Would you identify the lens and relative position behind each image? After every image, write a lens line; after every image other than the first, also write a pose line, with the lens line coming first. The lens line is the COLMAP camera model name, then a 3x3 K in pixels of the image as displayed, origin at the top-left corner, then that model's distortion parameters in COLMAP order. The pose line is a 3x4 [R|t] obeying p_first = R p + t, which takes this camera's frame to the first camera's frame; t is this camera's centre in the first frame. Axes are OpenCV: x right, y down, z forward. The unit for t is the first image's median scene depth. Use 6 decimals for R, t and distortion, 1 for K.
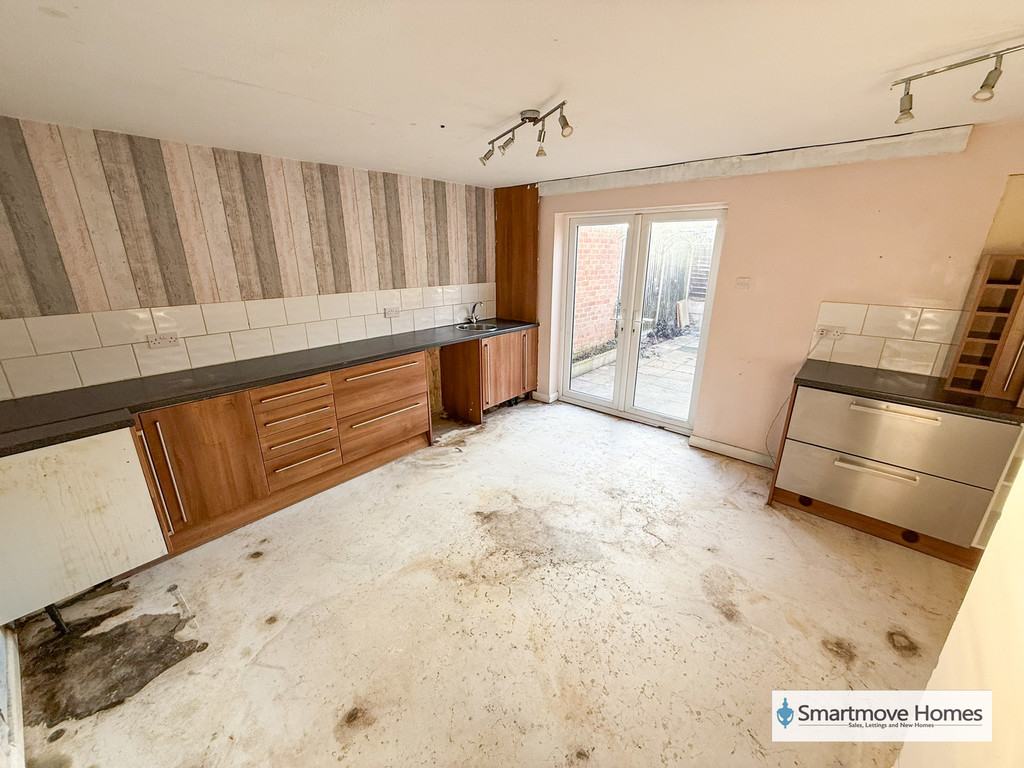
lens RADIAL K [[406.7, 0, 508.5], [0, 406.7, 383.3], [0, 0, 1]] dist [0.000276, -0.000030]
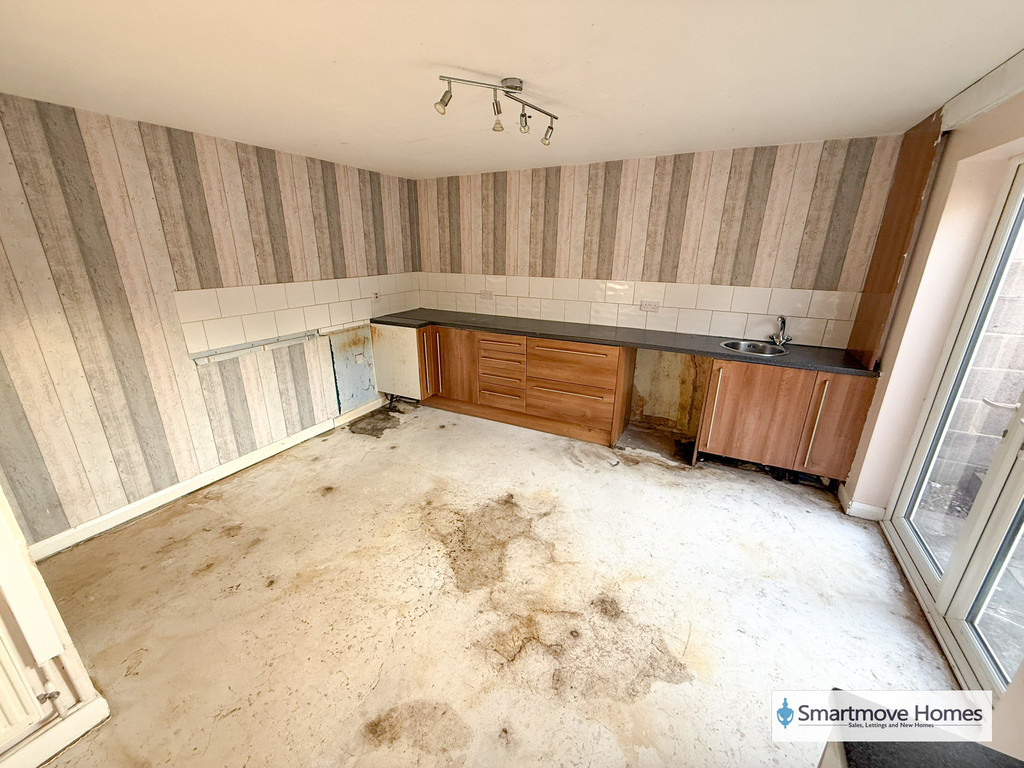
lens RADIAL K [[406.7, 0, 508.5], [0, 406.7, 383.3], [0, 0, 1]] dist [0.000276, -0.000030]
pose [[0.224859, 0.313895, -0.922447, 0.734350], [-0.306327, 0.921464, 0.238889, -0.174007], [0.924988, 0.228854, 0.303354, 0.582730]]
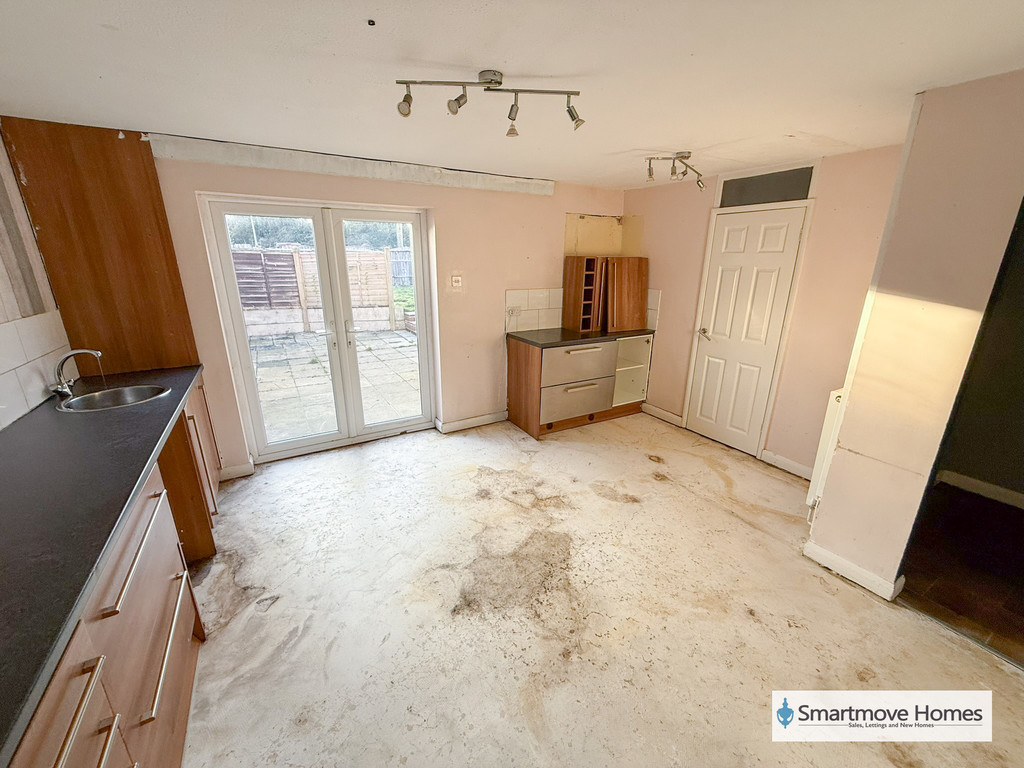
lens RADIAL K [[406.7, 0, 508.5], [0, 406.7, 383.3], [0, 0, 1]] dist [0.000276, -0.000030]
pose [[0.312596, -0.278770, 0.908059, -0.553076], [0.288558, 0.938658, 0.188828, -0.158772], [-0.904996, 0.203000, 0.373862, 0.529627]]
